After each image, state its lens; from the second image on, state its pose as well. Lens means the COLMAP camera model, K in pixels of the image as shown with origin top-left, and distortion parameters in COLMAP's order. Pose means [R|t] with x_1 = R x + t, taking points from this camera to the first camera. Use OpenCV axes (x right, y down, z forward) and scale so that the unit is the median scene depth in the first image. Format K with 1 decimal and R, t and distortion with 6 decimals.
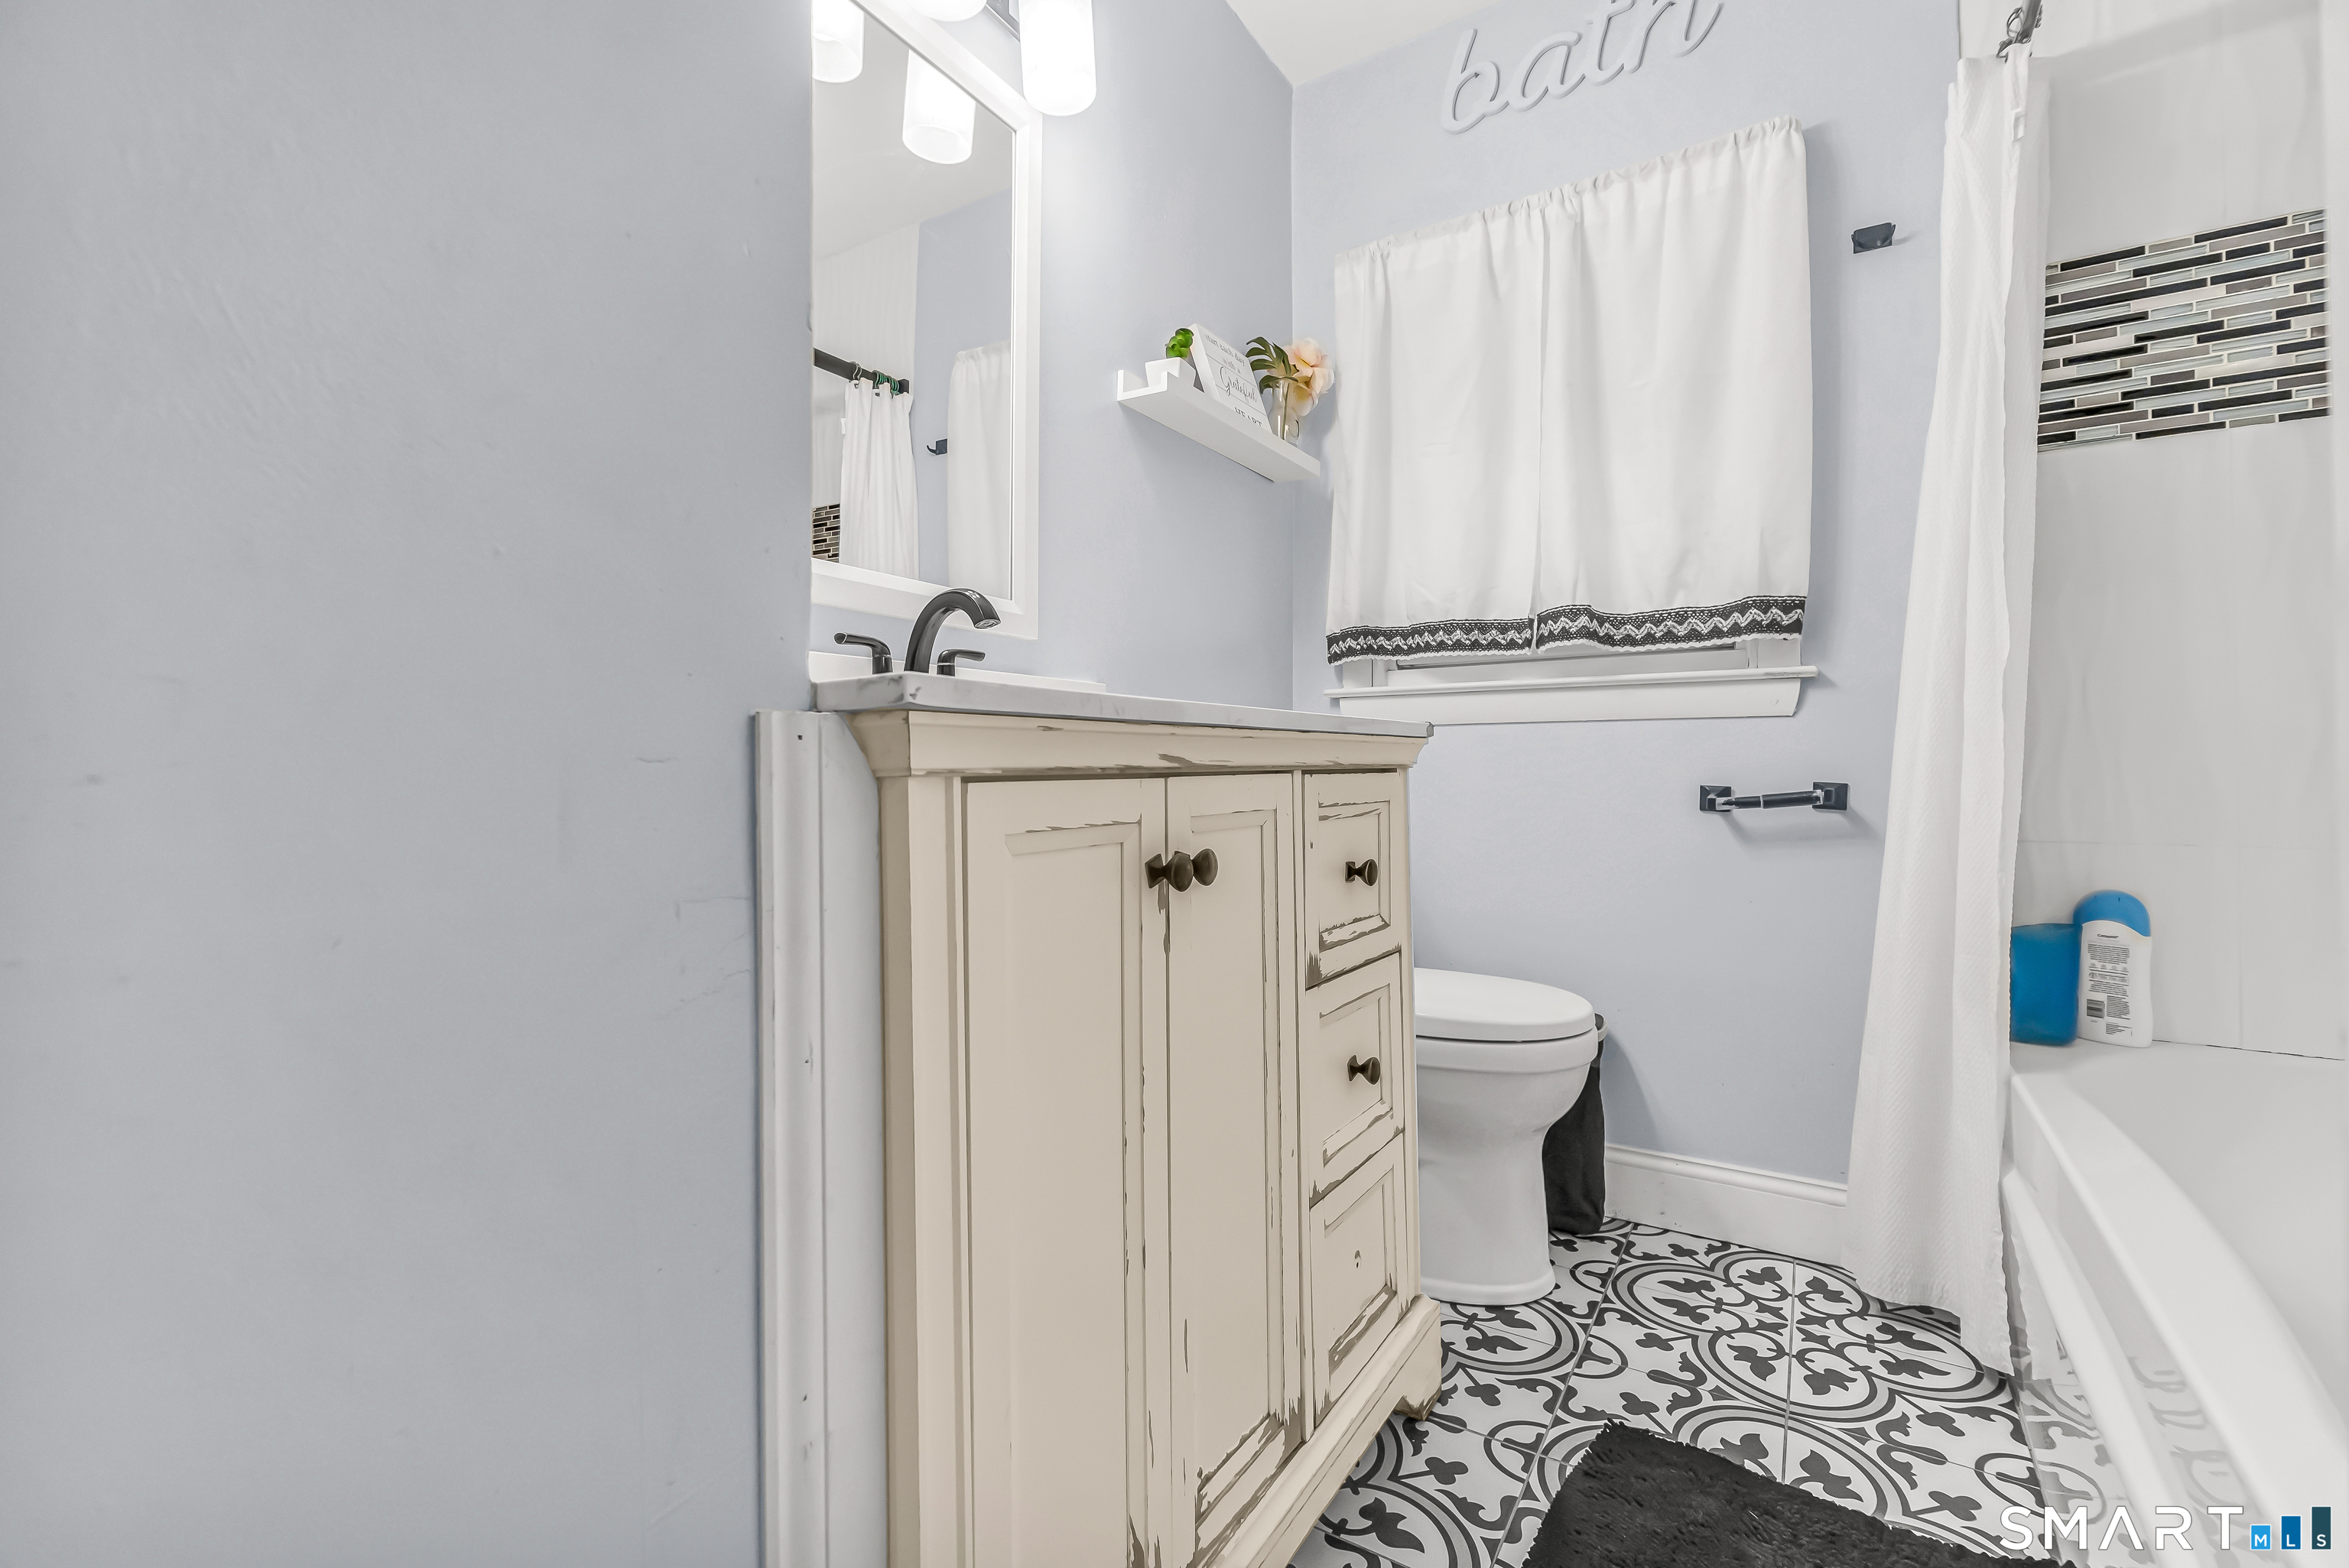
lens RADIAL K [[1026.7, 0, 1173.5], [0, 1026.7, 761.4], [0, 0, 1]] dist [0.000425, 0.002957]
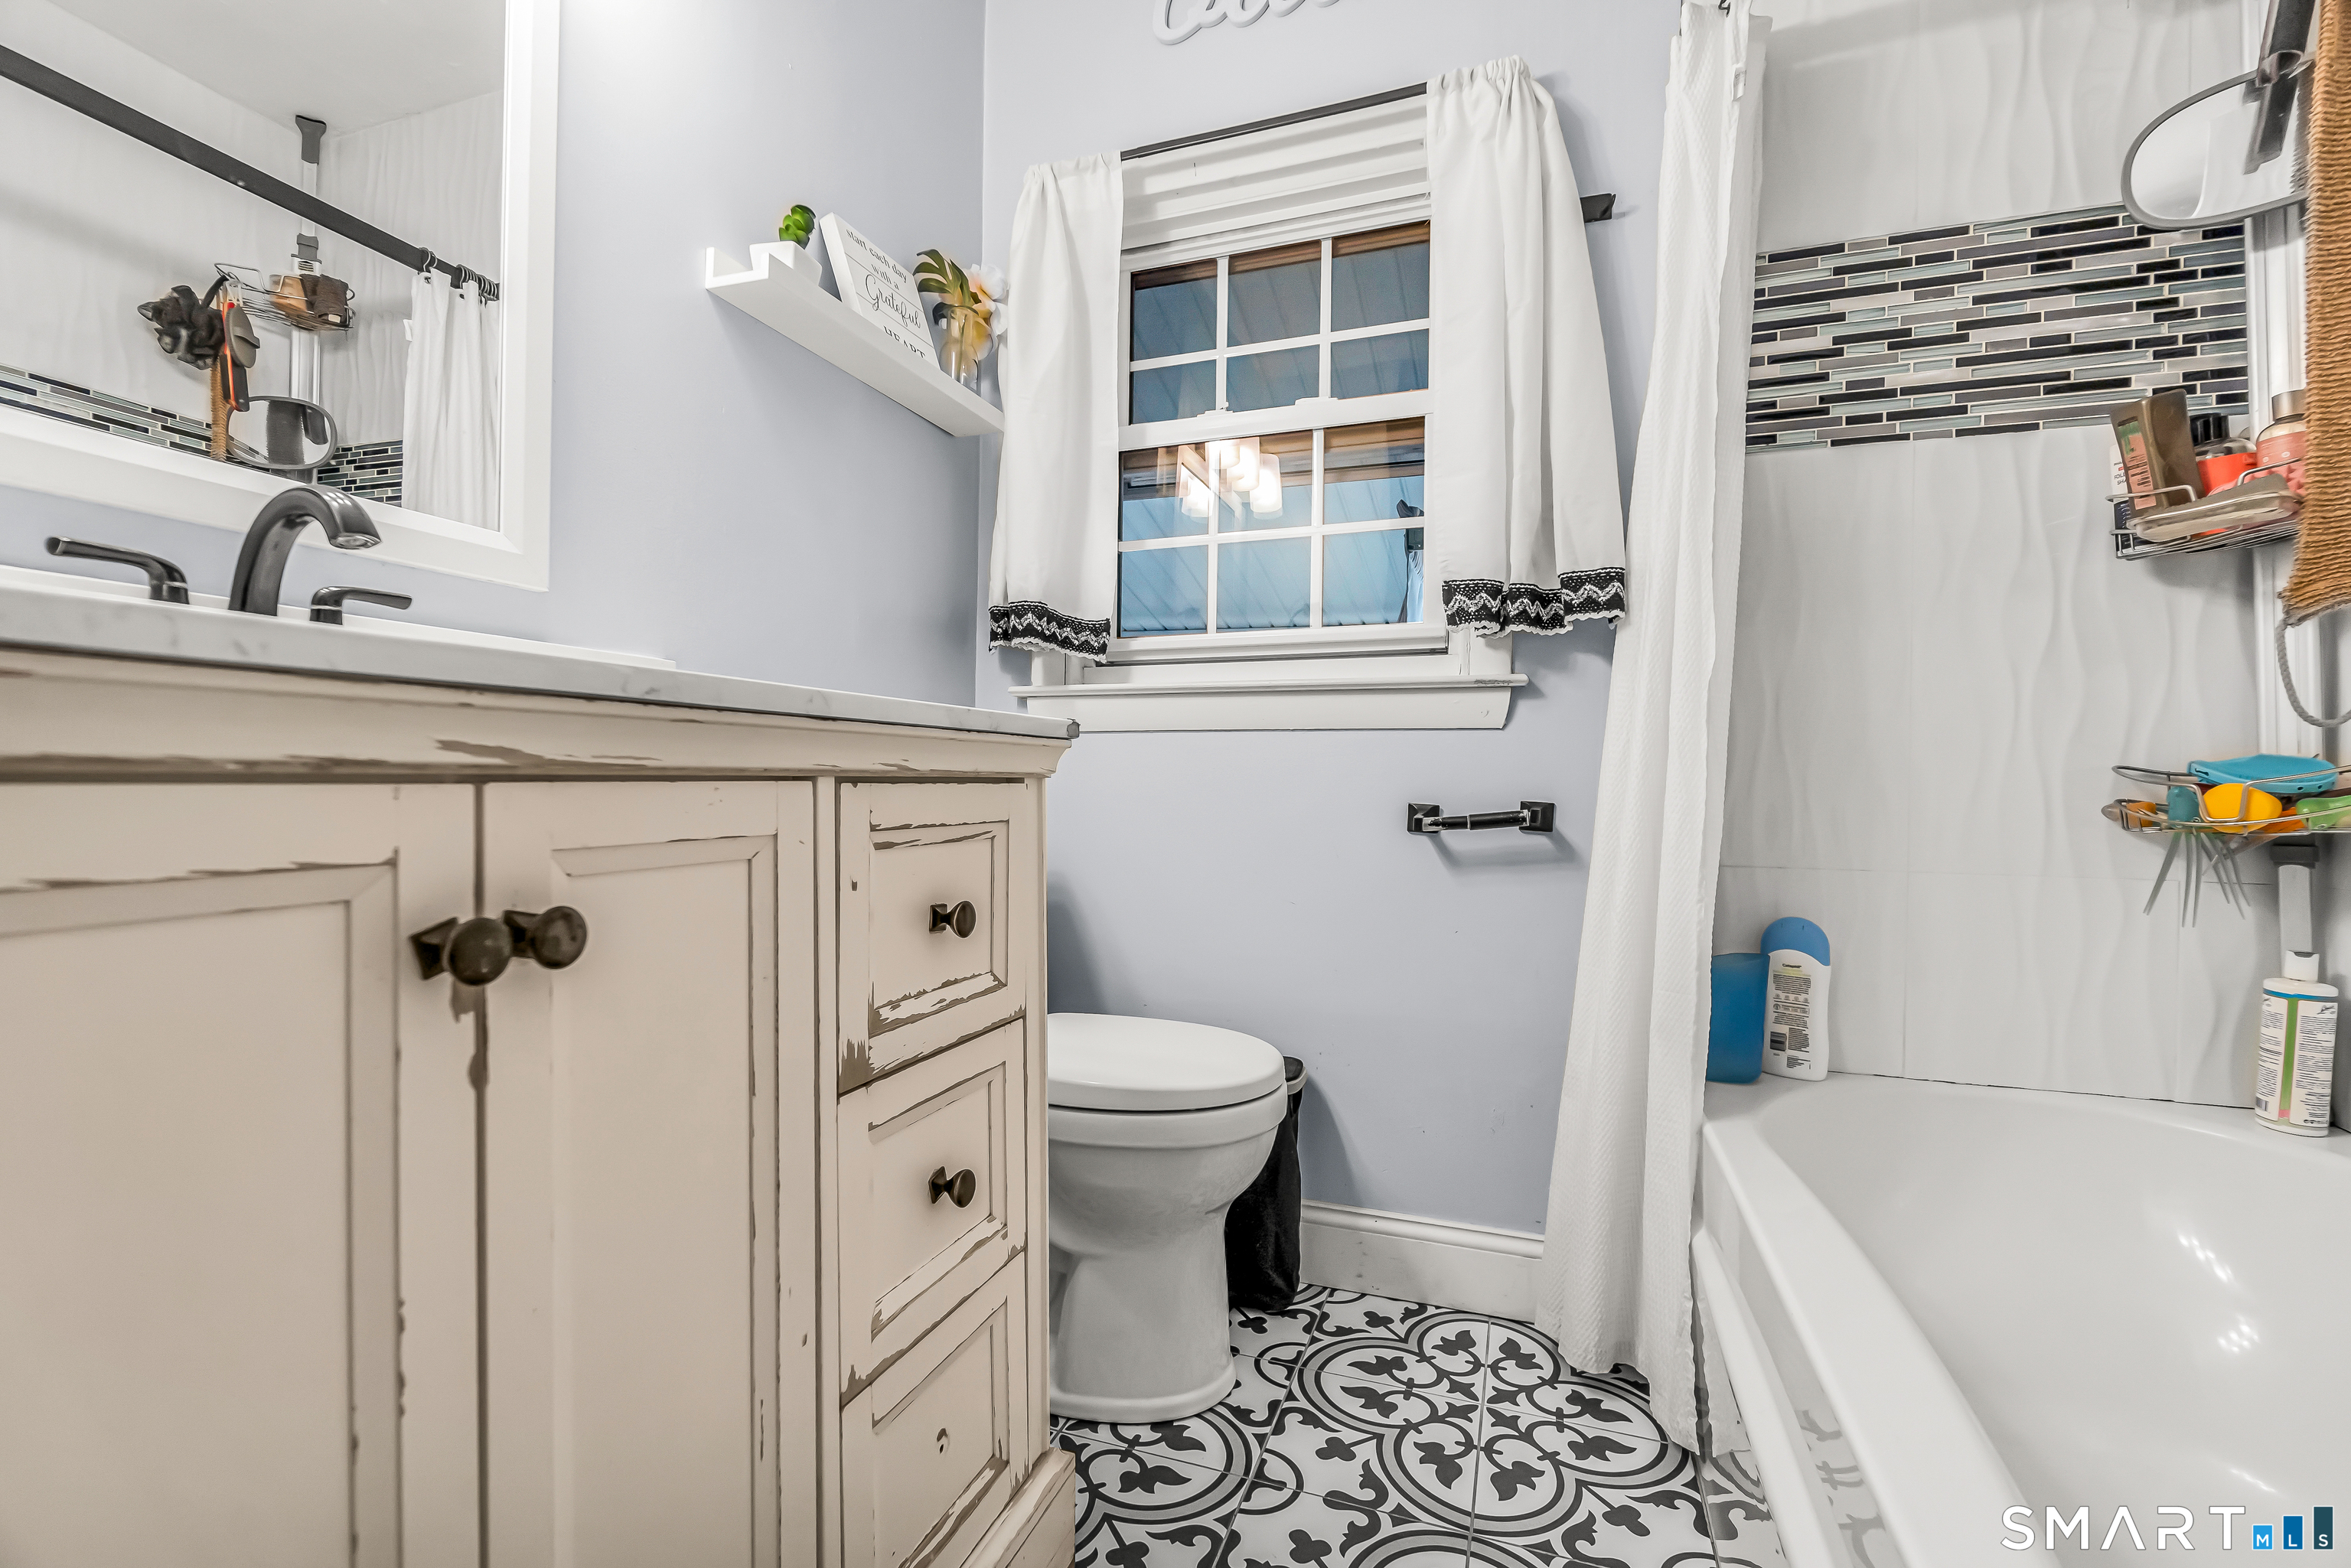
lens RADIAL K [[1027.7, 0, 1174.3], [0, 1027.7, 802.2], [0, 0, 1]] dist [0.000425, 0.002957]
pose [[0.975521, 0.010043, 0.219677, 0.138379], [-0.015950, 0.999557, 0.025134, 0.003364], [-0.219328, -0.028022, 0.975249, 0.201136]]
